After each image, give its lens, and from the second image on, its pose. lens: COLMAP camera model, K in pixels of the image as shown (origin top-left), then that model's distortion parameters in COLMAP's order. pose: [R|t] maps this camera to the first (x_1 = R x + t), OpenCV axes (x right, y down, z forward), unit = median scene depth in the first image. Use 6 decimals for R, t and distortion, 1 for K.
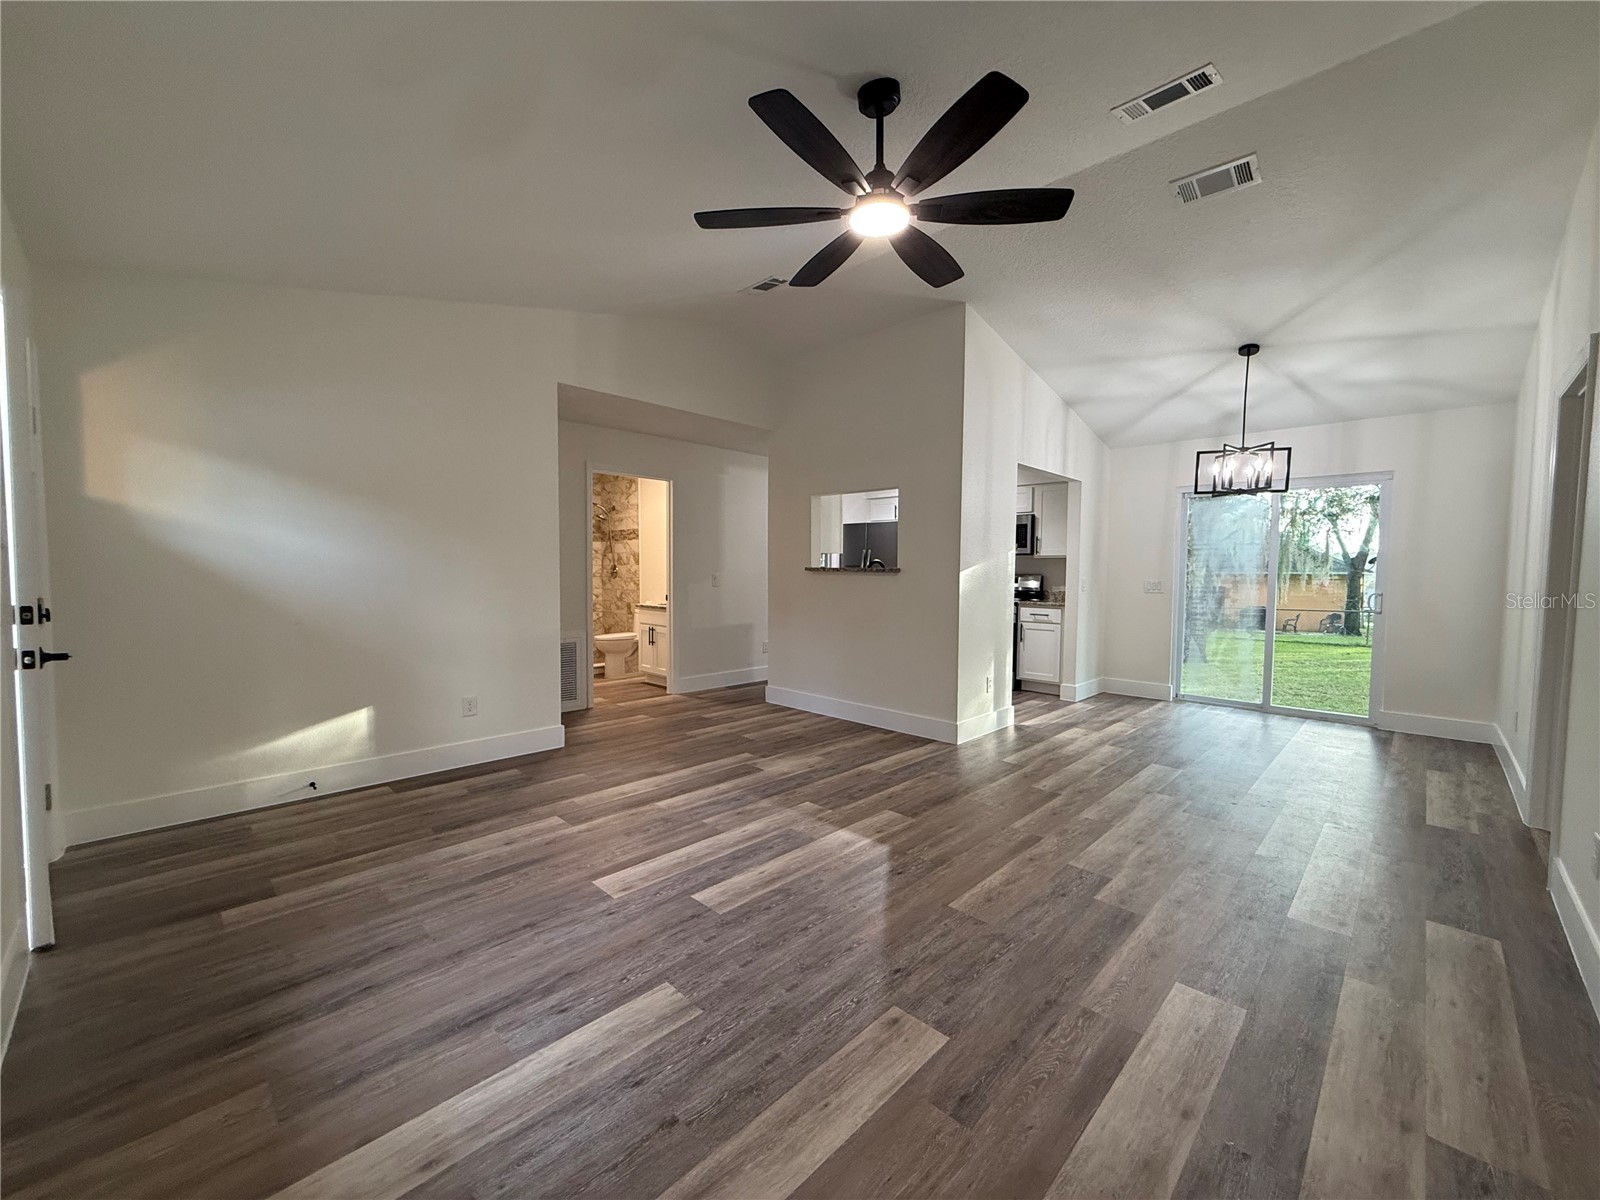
lens RADIAL K [[638.3, 0, 799.2], [0, 638.3, 602.8], [0, 0, 1]] dist [-0.002631, 0.000485]
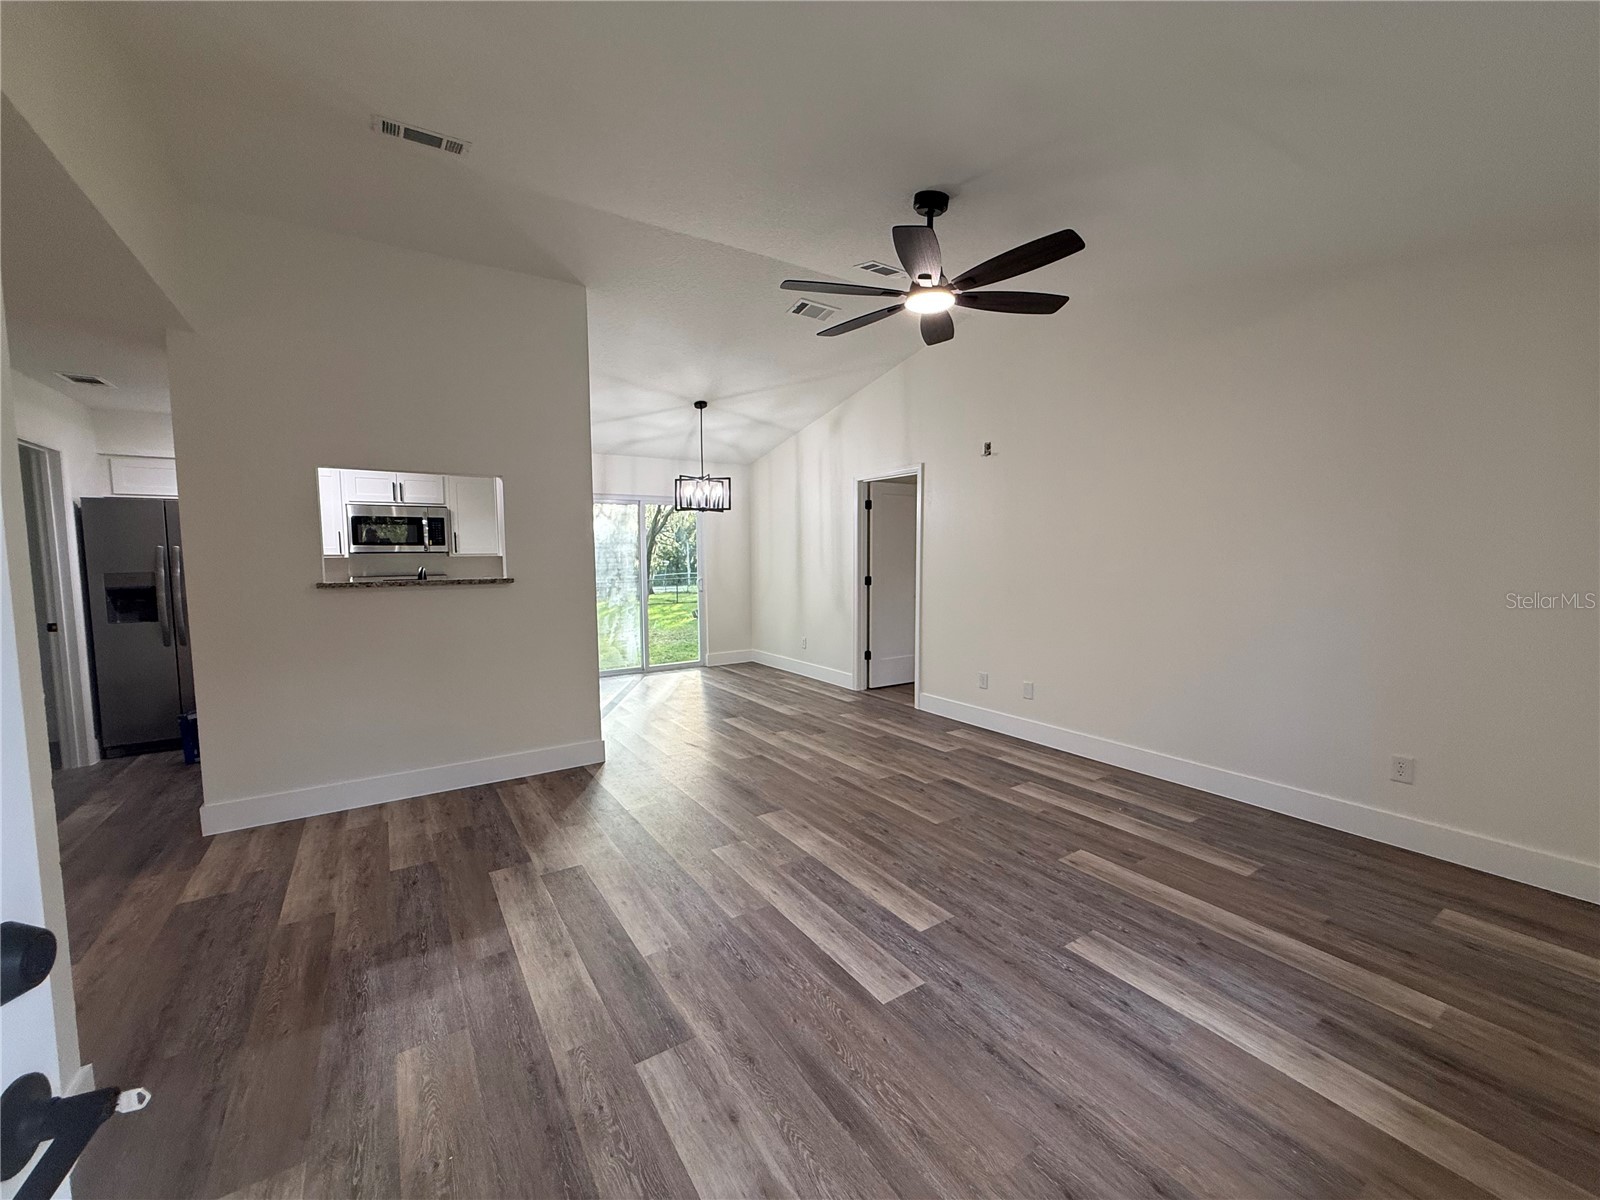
lens RADIAL K [[638.3, 0, 800.4], [0, 638.3, 599.6], [0, 0, 1]] dist [-0.002631, 0.000485]
pose [[0.210412, -0.083507, 0.974040, -0.756436], [0.060749, 0.995536, 0.072227, -0.085927], [-0.975723, 0.043975, 0.214546, 0.642806]]
